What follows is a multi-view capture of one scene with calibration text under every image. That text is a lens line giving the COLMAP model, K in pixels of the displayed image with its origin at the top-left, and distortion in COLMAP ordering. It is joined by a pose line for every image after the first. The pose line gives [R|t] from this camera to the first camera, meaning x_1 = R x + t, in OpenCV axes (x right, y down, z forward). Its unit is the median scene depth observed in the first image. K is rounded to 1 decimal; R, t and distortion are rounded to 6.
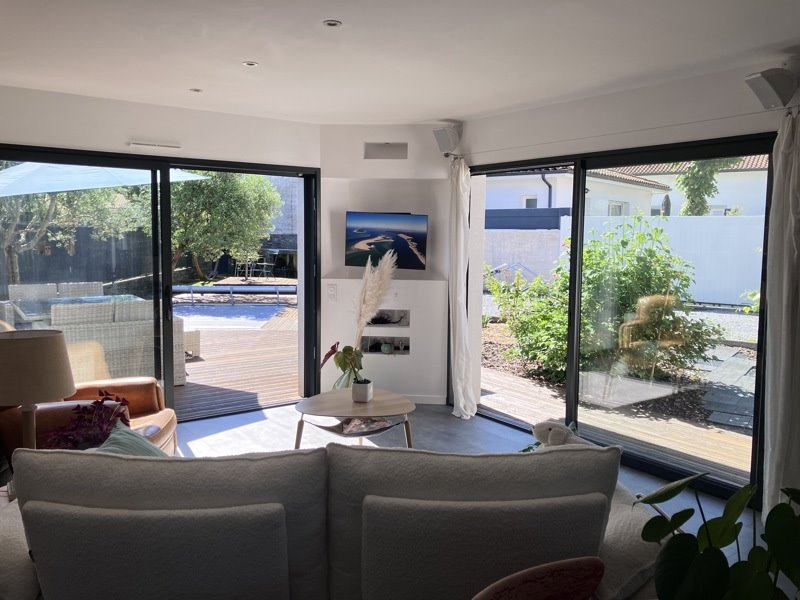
lens RADIAL K [[659.1, 0, 400.0], [0, 659.1, 300.0], [0, 0, 1]] dist [-0.004471, -0.001999]
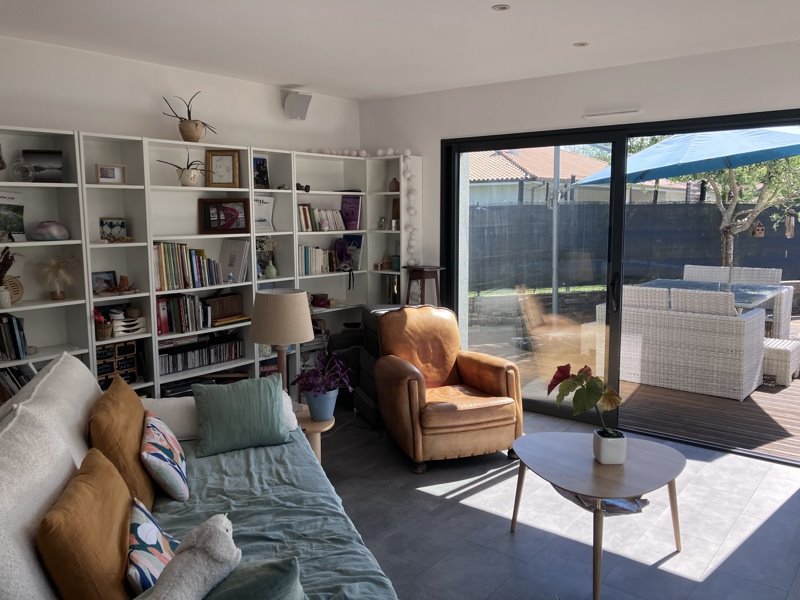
lens RADIAL K [[659.1, 0, 400.0], [0, 659.1, 300.0], [0, 0, 1]] dist [-0.004471, -0.001999]
pose [[0.261826, 0.119460, -0.957693, 0.427979], [-0.090869, 0.990953, 0.098766, -0.047338], [0.960828, 0.061165, 0.270313, 0.496001]]
